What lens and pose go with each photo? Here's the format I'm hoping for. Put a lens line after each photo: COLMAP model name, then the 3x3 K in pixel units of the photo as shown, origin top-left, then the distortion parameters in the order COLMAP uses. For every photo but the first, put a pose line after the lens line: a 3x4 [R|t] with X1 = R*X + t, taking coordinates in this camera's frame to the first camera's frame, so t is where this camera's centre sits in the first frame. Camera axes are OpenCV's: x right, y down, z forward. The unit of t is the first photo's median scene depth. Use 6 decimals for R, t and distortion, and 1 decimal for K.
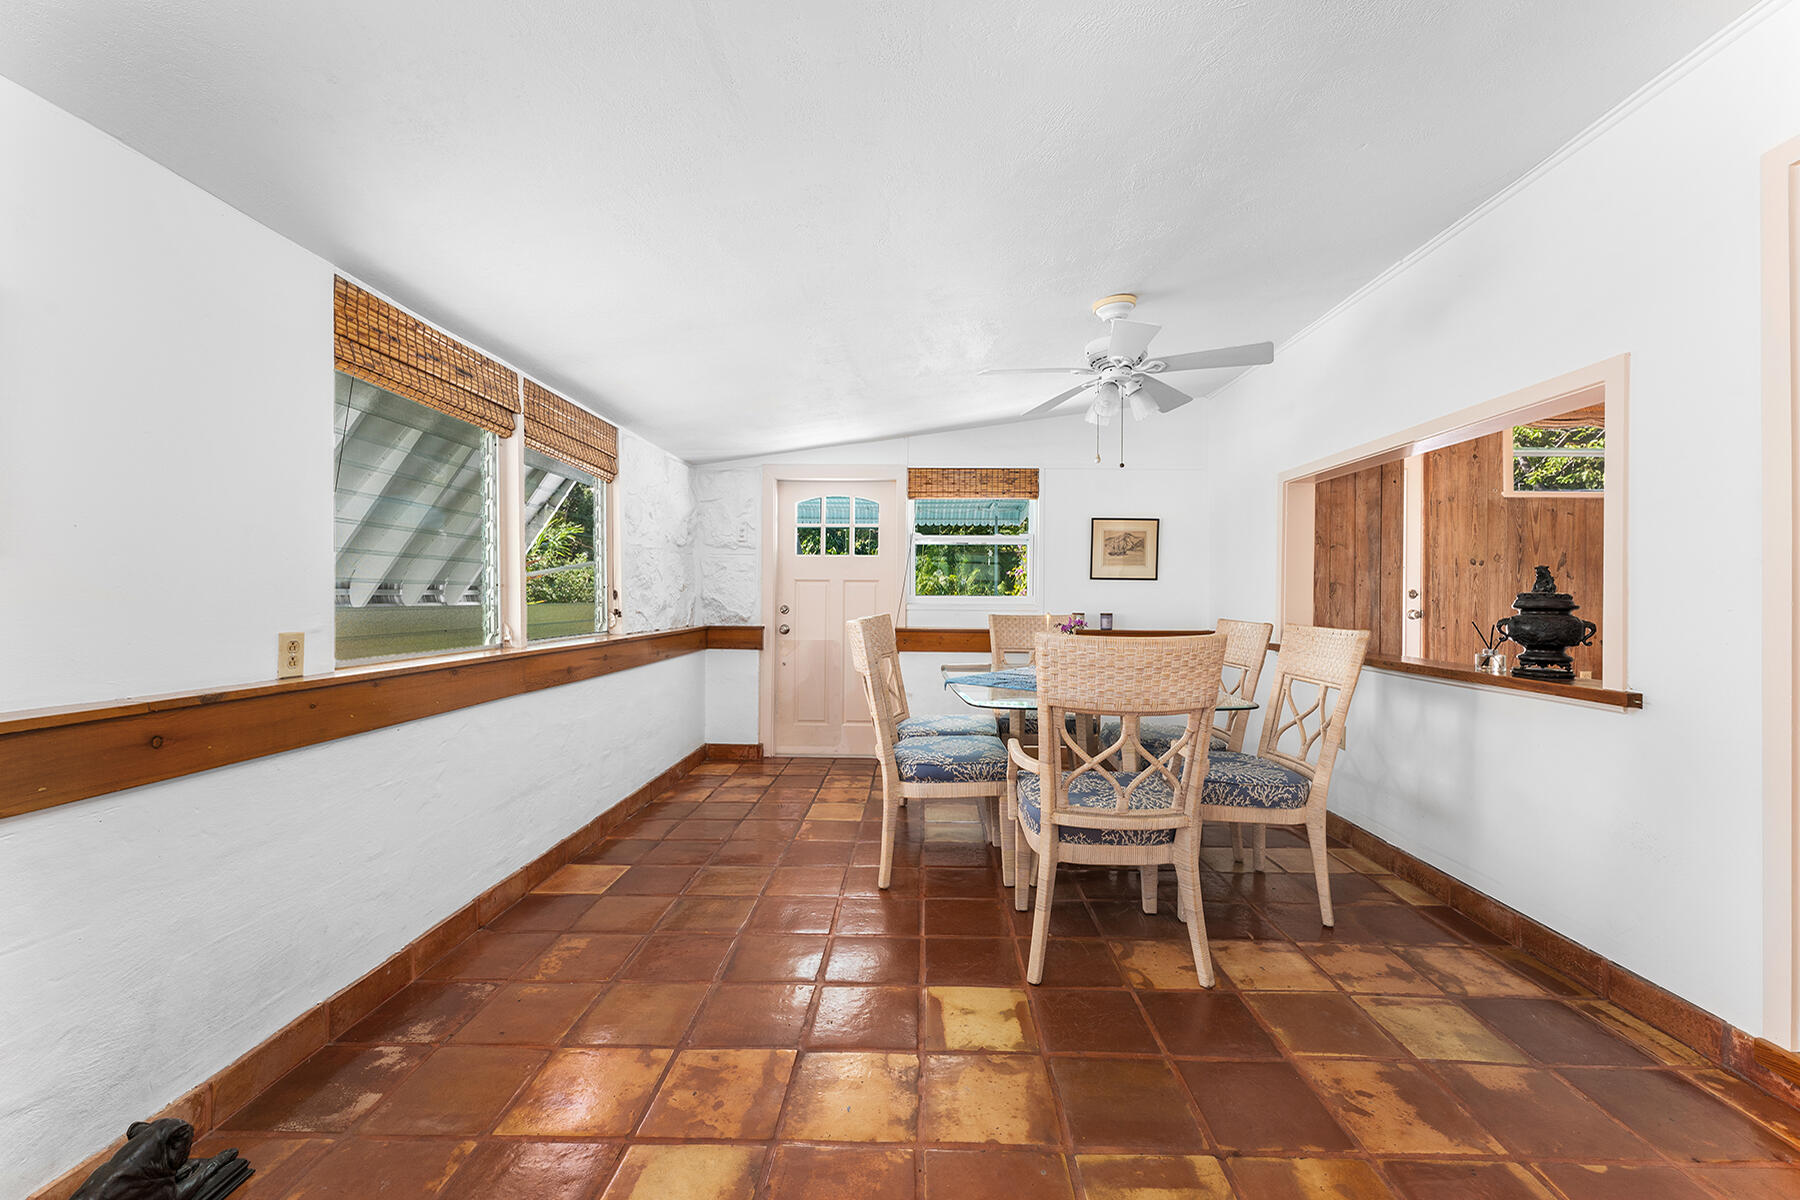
lens RADIAL K [[715.1, 0, 904.5], [0, 715.1, 600.3], [0, 0, 1]] dist [-0.000998, -0.000182]
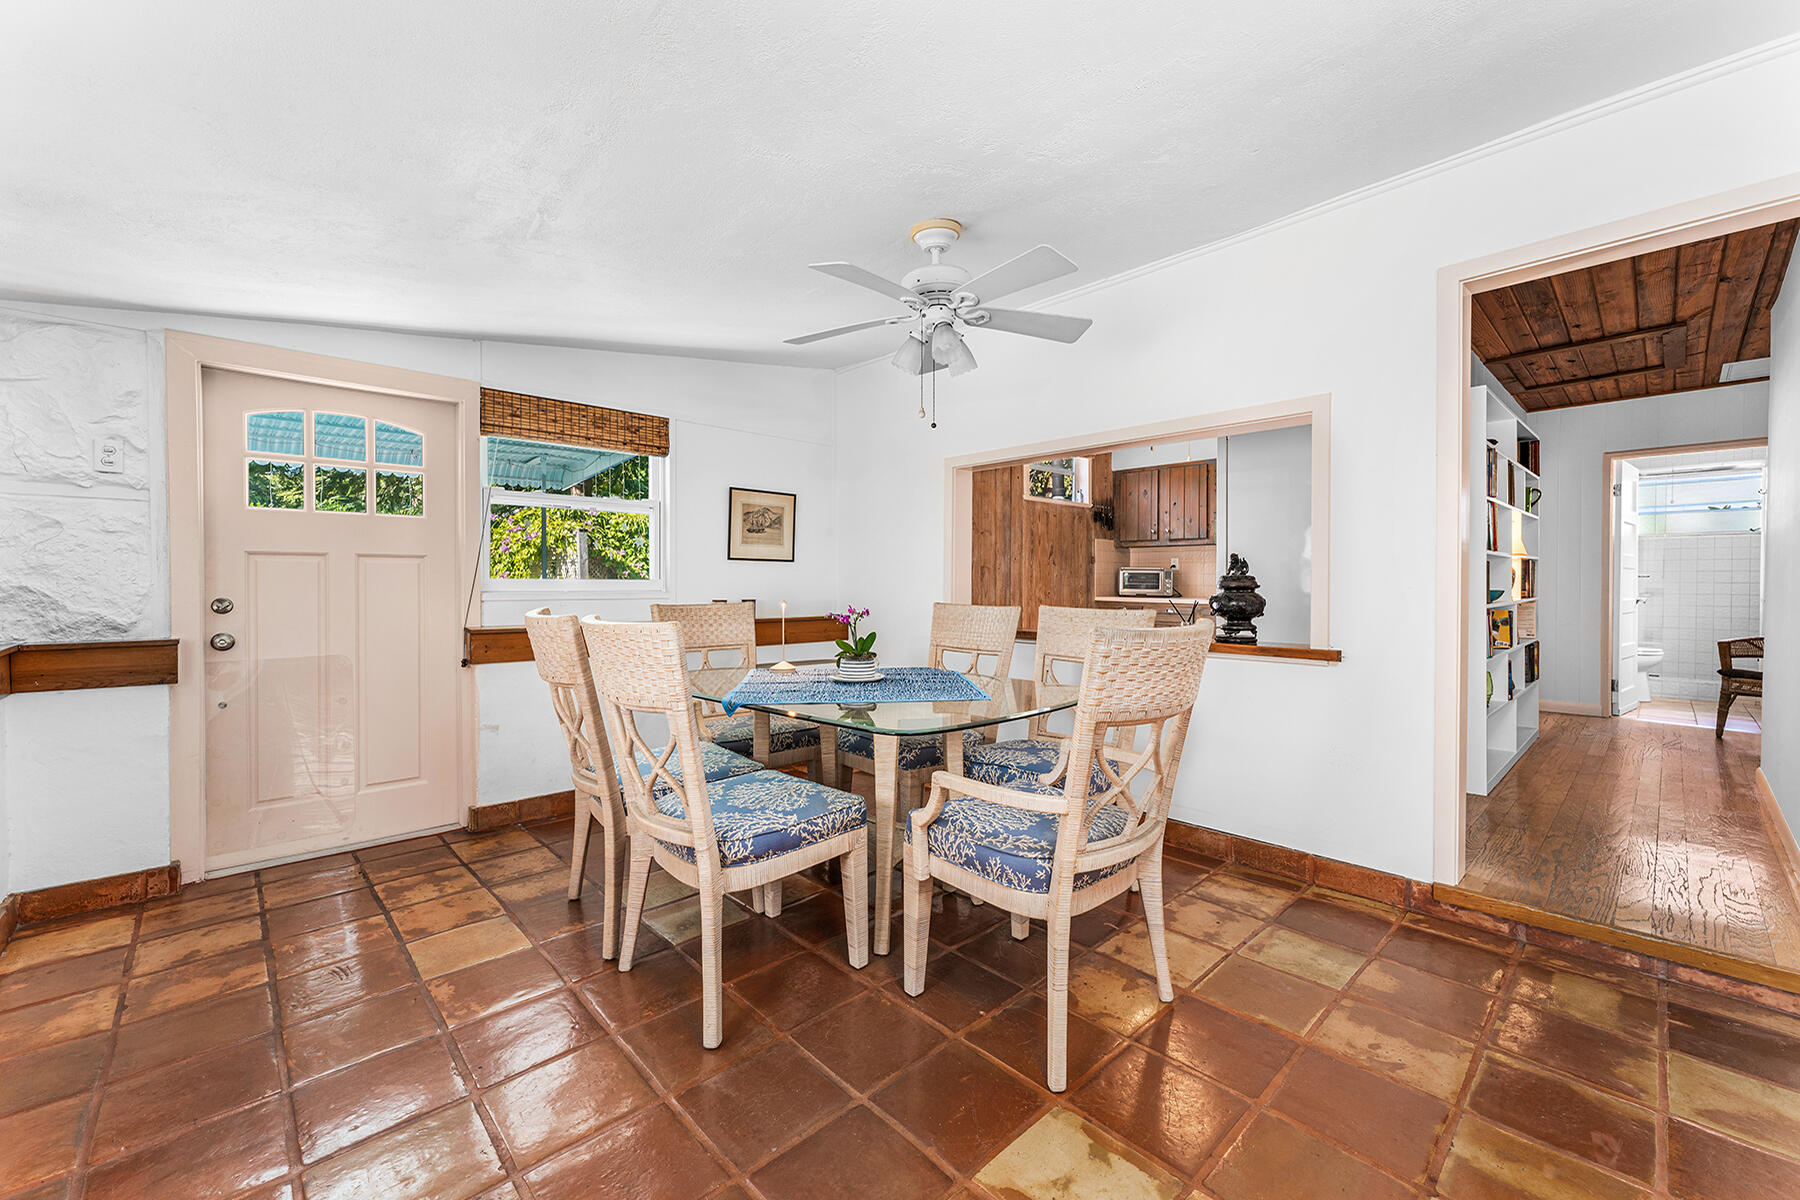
lens RADIAL K [[727.2, 0, 902.6], [0, 727.2, 590.3], [0, 0, 1]] dist [-0.000395, -0.000043]
pose [[0.703543, -0.013698, 0.710520, -0.261378], [0.007781, 0.999903, 0.011572, -0.001958], [-0.710610, -0.002613, 0.703582, 0.317776]]
